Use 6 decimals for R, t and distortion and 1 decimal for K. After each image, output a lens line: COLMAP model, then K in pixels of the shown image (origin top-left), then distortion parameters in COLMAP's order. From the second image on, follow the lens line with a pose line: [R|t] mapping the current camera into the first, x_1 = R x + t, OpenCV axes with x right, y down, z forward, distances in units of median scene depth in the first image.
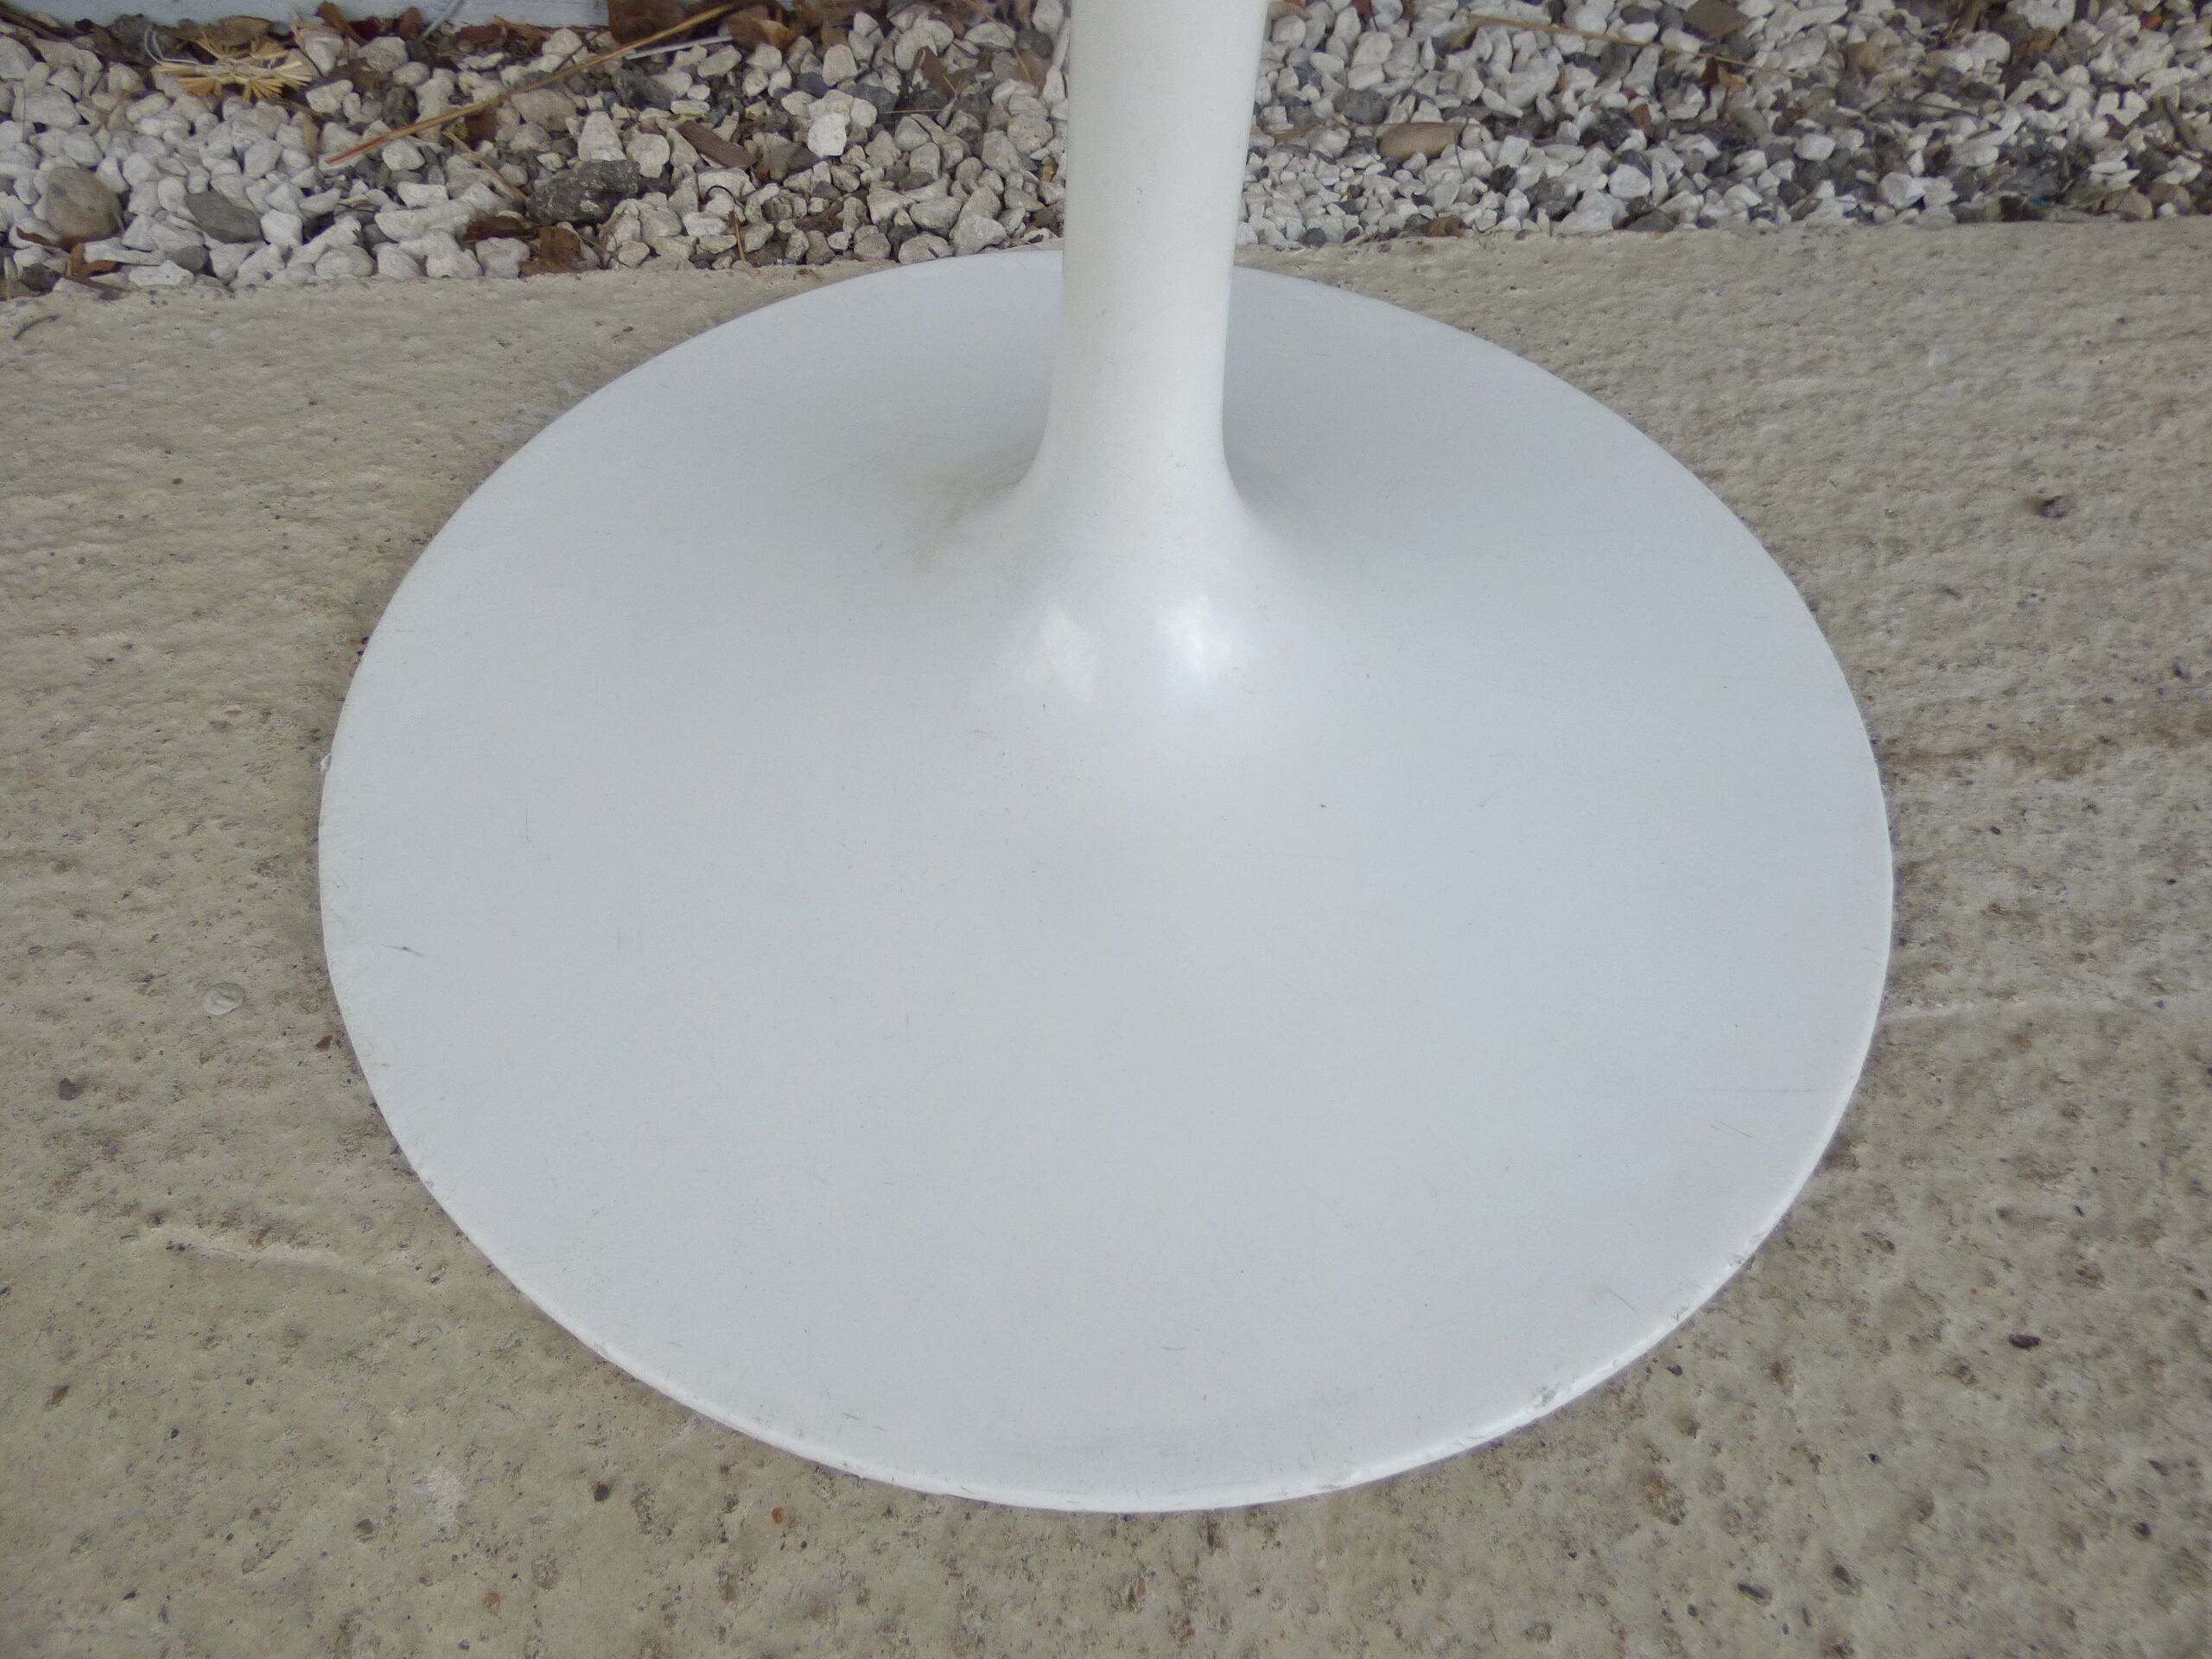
lens RADIAL K [[1331.5, 0, 1143.2], [0, 1331.5, 831.9], [0, 0, 1]] dist [-0.005521, -0.002906]
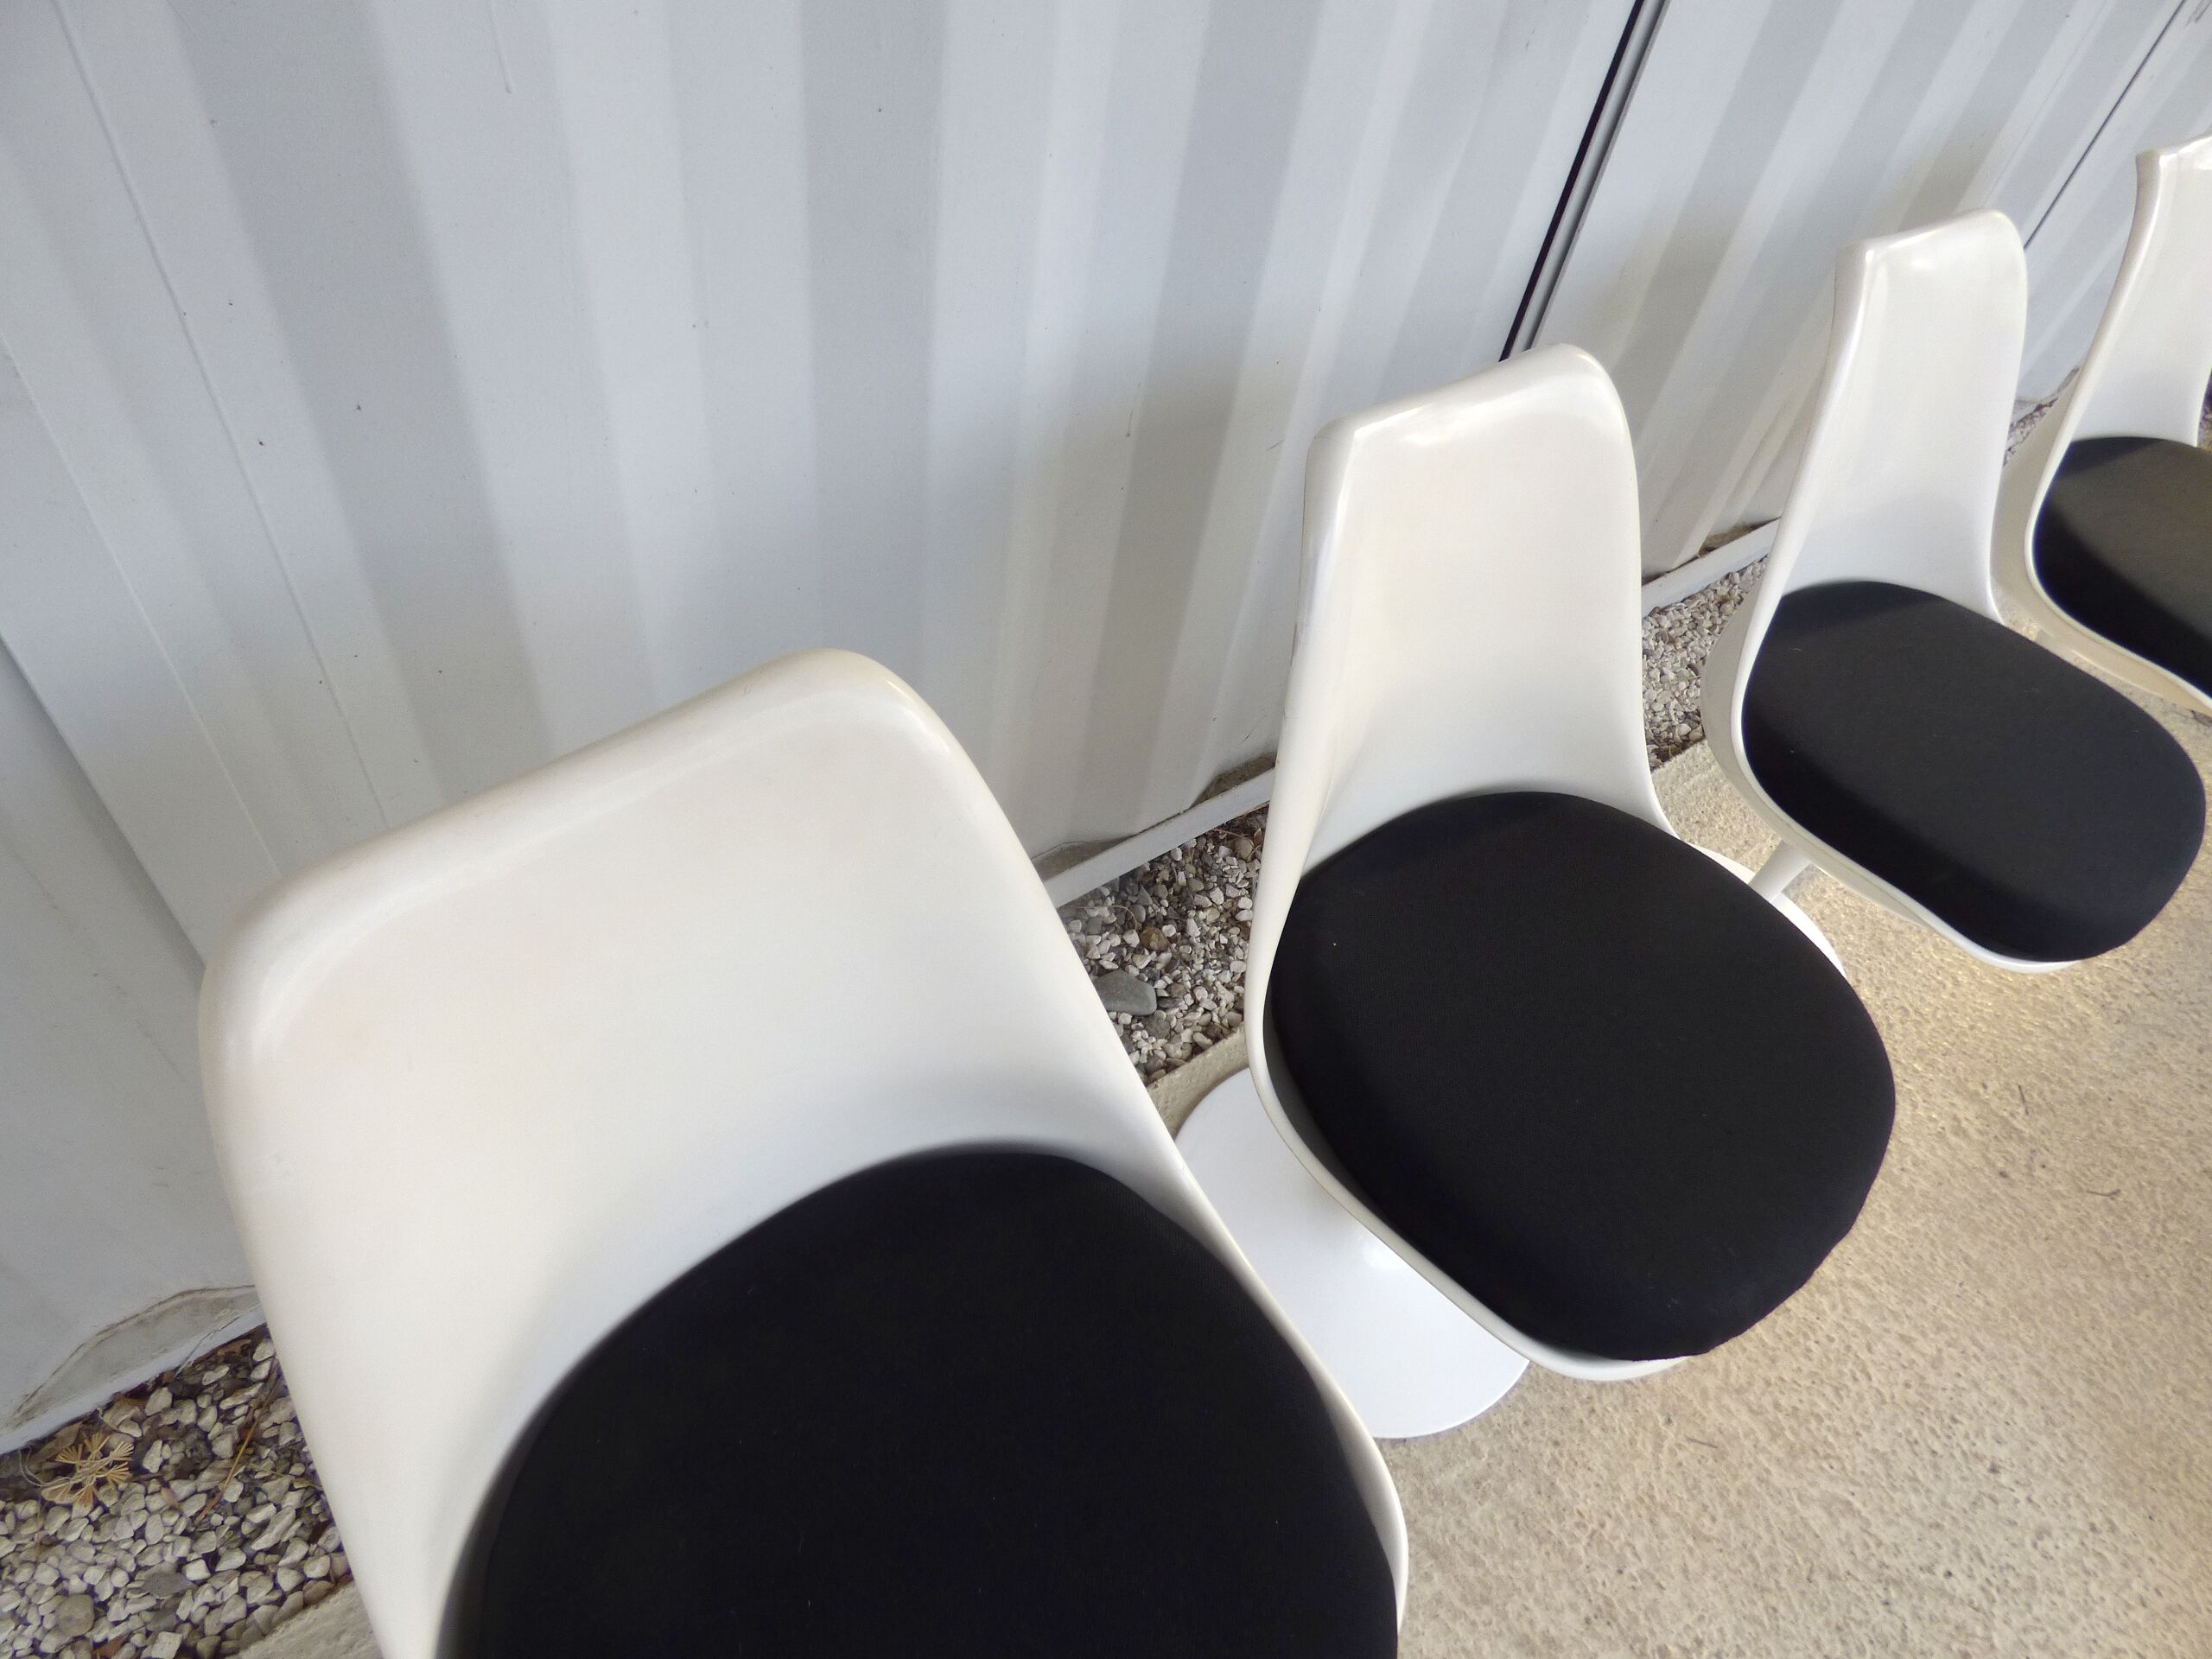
lens RADIAL K [[1331.5, 0, 1096.7], [0, 1331.5, 821.9], [0, 0, 1]] dist [-0.005521, -0.002906]
pose [[0.872584, -0.319135, 0.369796, 0.135297], [0.318703, 0.945684, 0.064105, -1.070423], [-0.370169, 0.061918, 0.926899, -1.241684]]
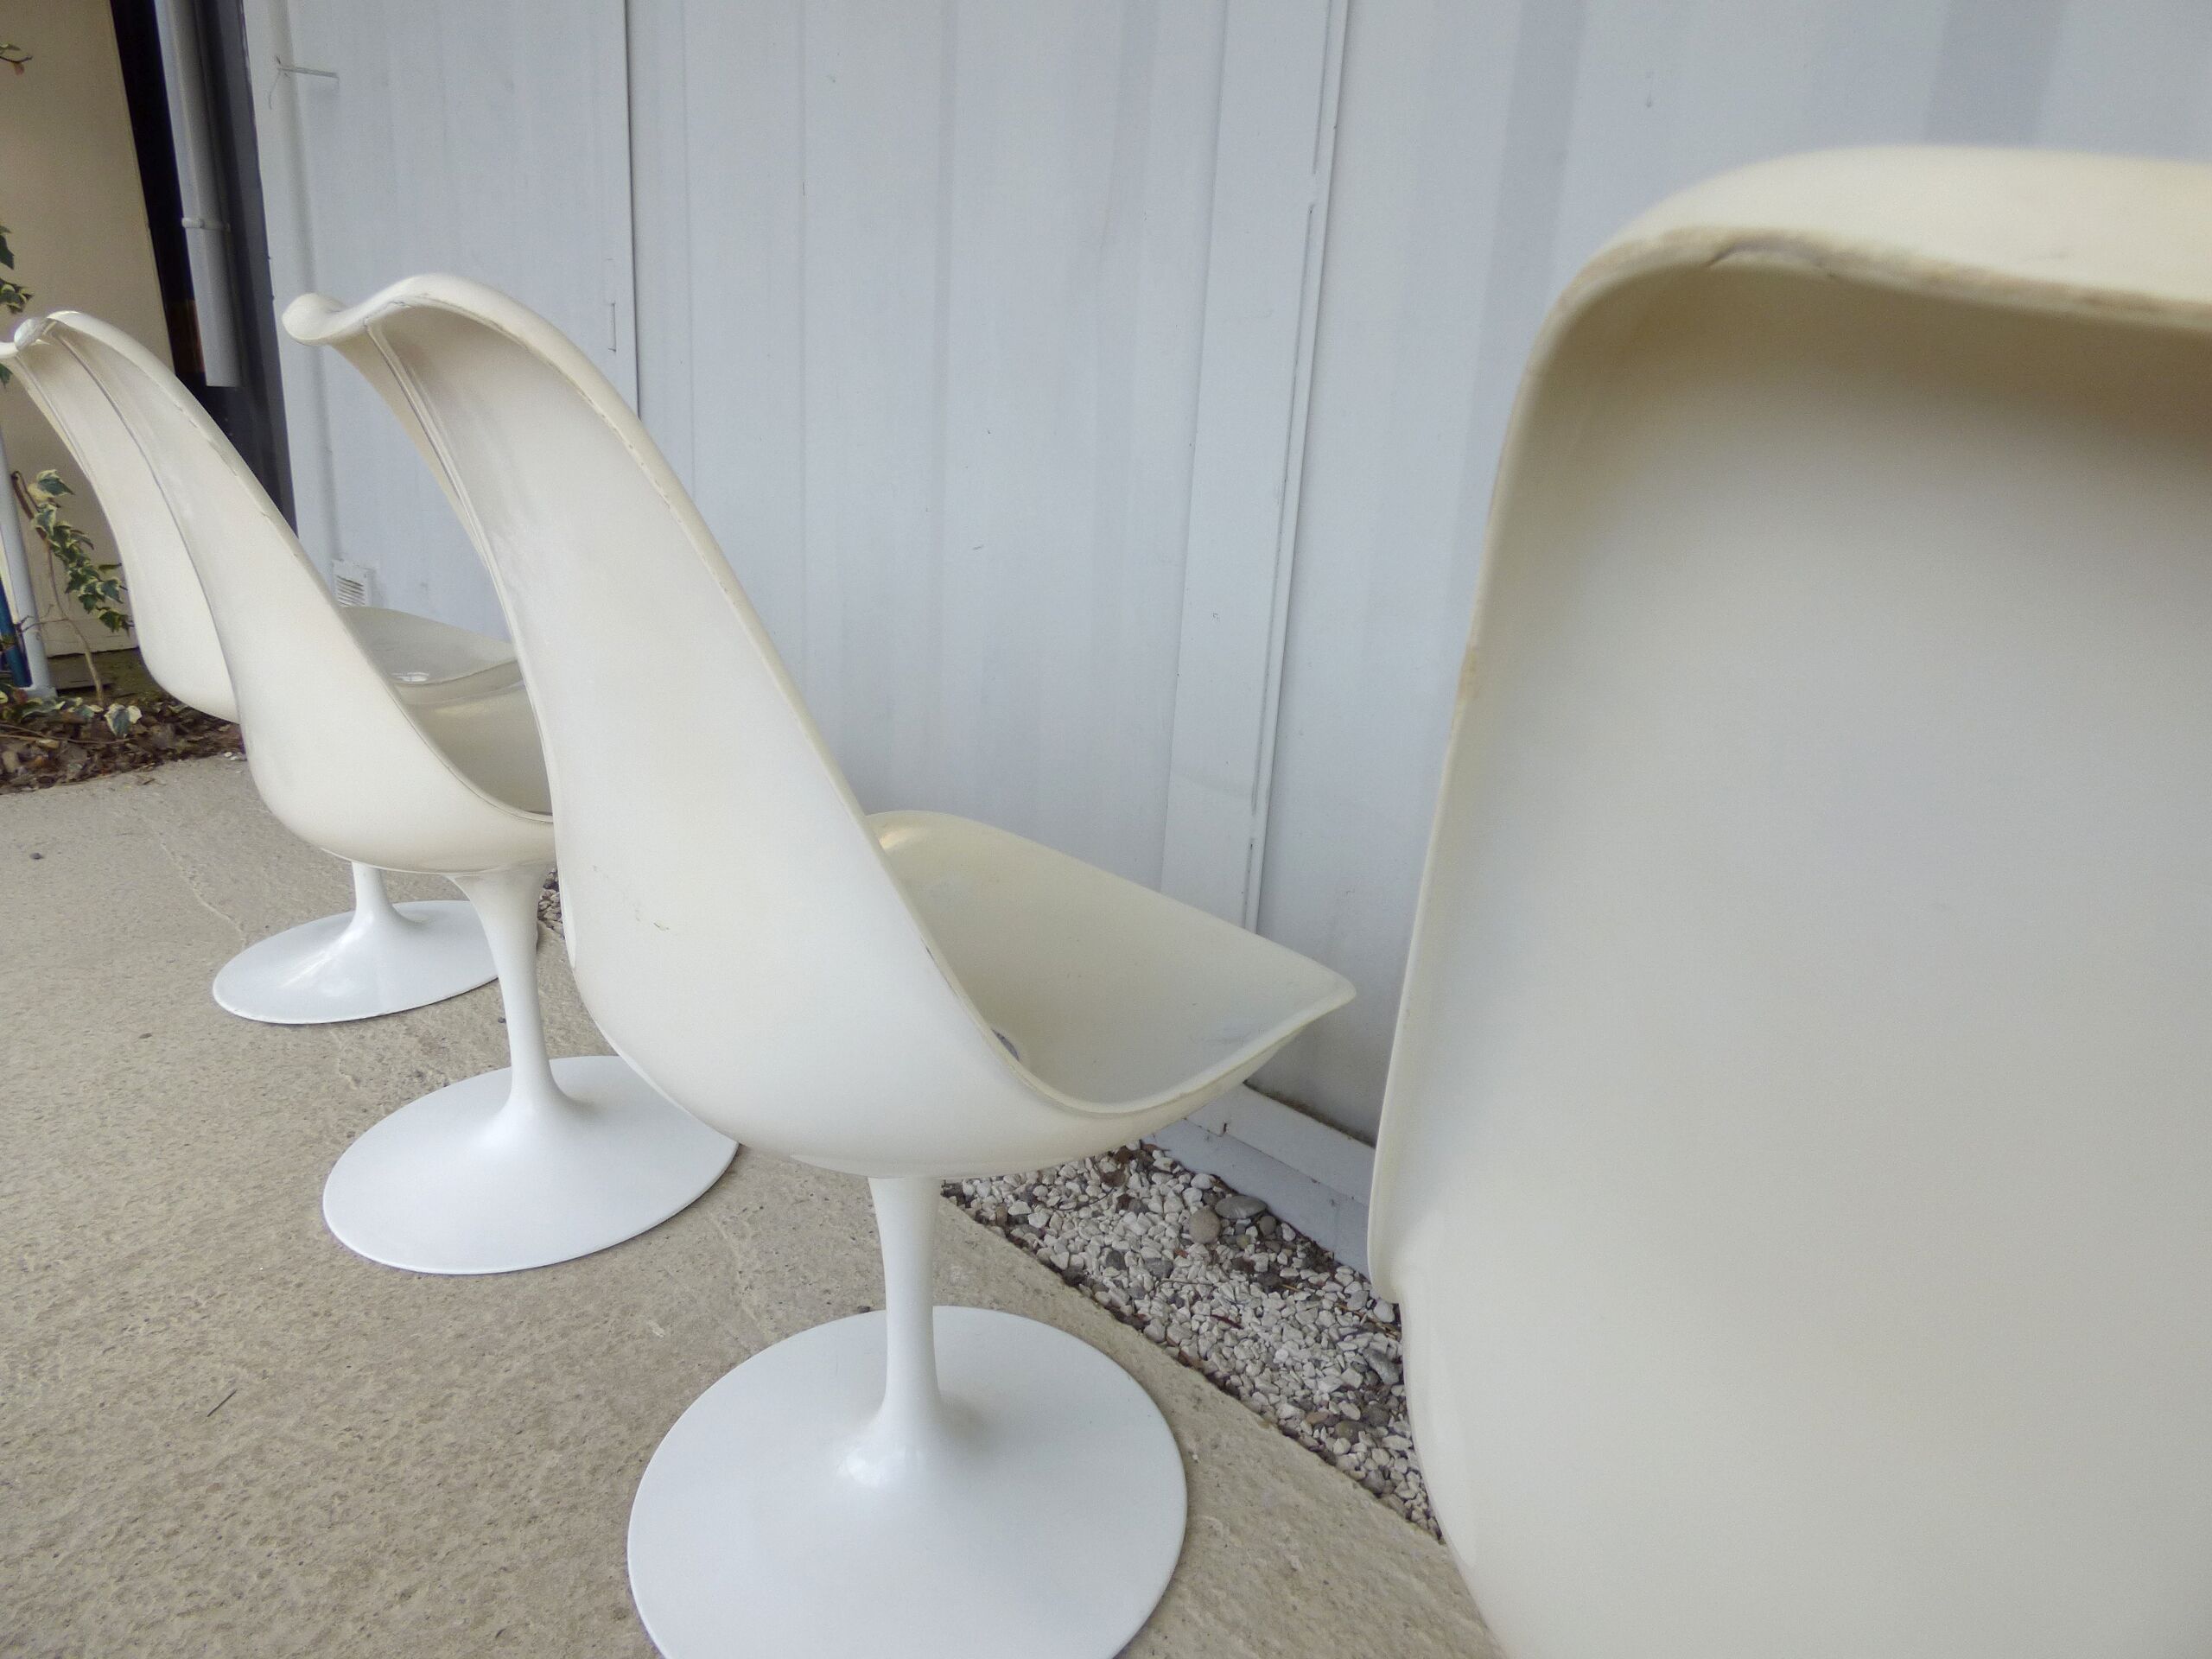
lens RADIAL K [[1331.5, 0, 1121.2], [0, 1331.5, 832.2], [0, 0, 1]] dist [-0.005521, -0.002906]
pose [[0.596997, 0.219826, -0.771538, 3.315087], [-0.650816, 0.695035, -0.305557, -0.444617], [0.469076, 0.684546, 0.558000, -0.503121]]
